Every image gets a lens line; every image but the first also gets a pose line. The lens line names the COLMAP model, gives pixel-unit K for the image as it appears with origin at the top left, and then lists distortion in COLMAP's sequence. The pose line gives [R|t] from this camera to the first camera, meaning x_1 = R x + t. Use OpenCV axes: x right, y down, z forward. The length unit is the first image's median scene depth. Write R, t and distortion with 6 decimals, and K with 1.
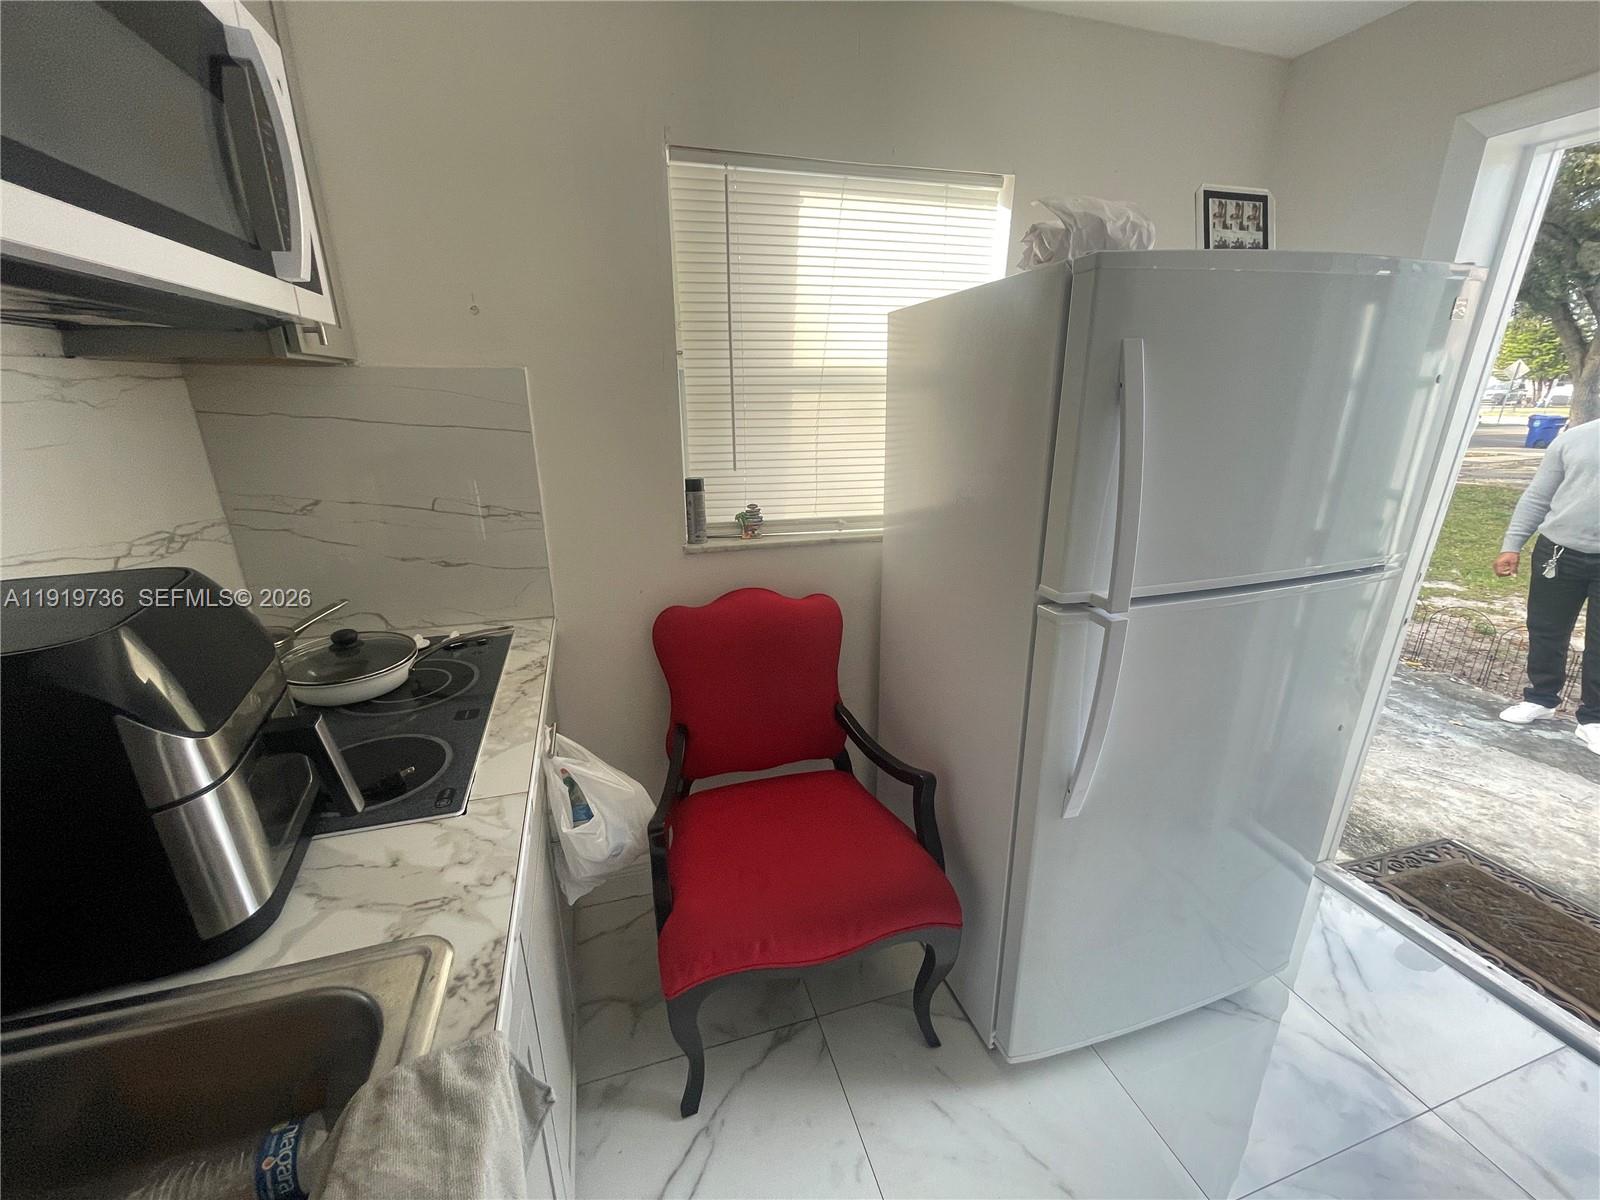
lens RADIAL K [[639.6, 0, 798.7], [0, 639.6, 608.2], [0, 0, 1]] dist [0.001036, -0.003327]
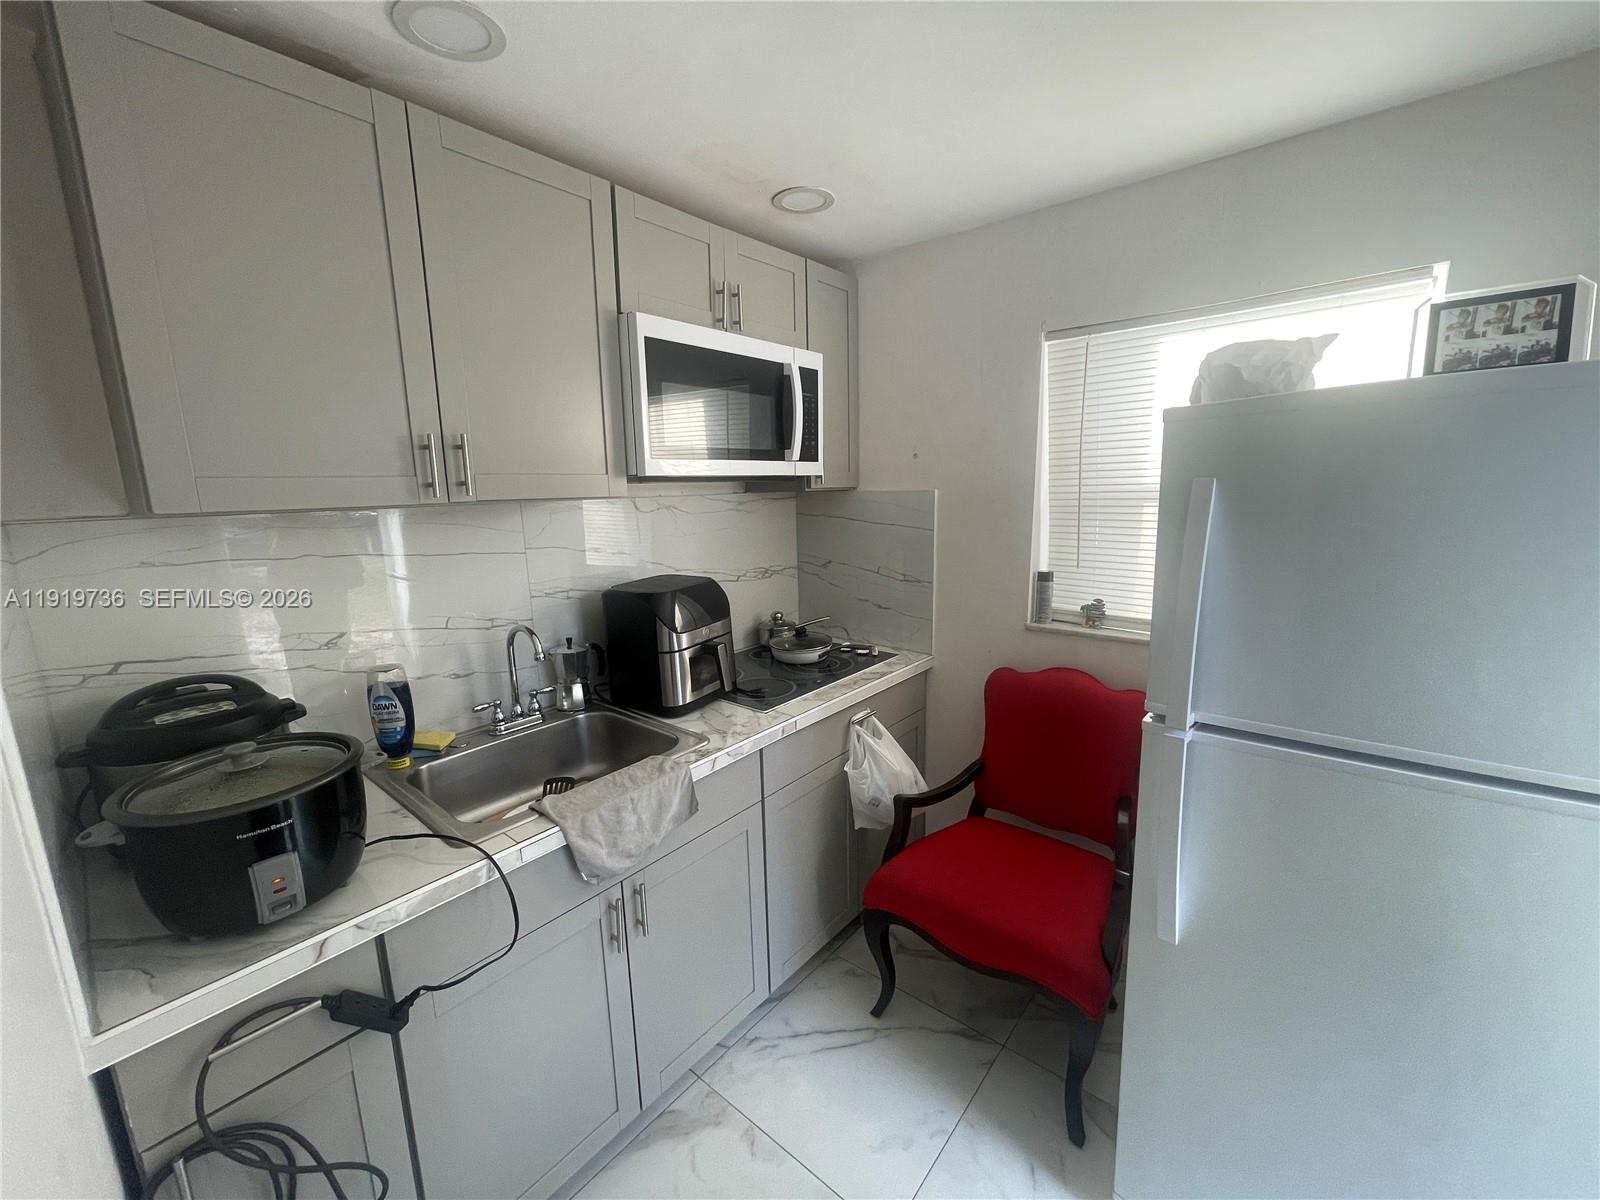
lens RADIAL K [[639.6, 0, 798.7], [0, 639.6, 608.2], [0, 0, 1]] dist [0.001036, -0.003327]
pose [[0.544562, 0.147884, -0.825580, 0.730197], [-0.249072, 0.968441, 0.009184, -0.030228], [0.800884, 0.200628, 0.564210, -0.085724]]
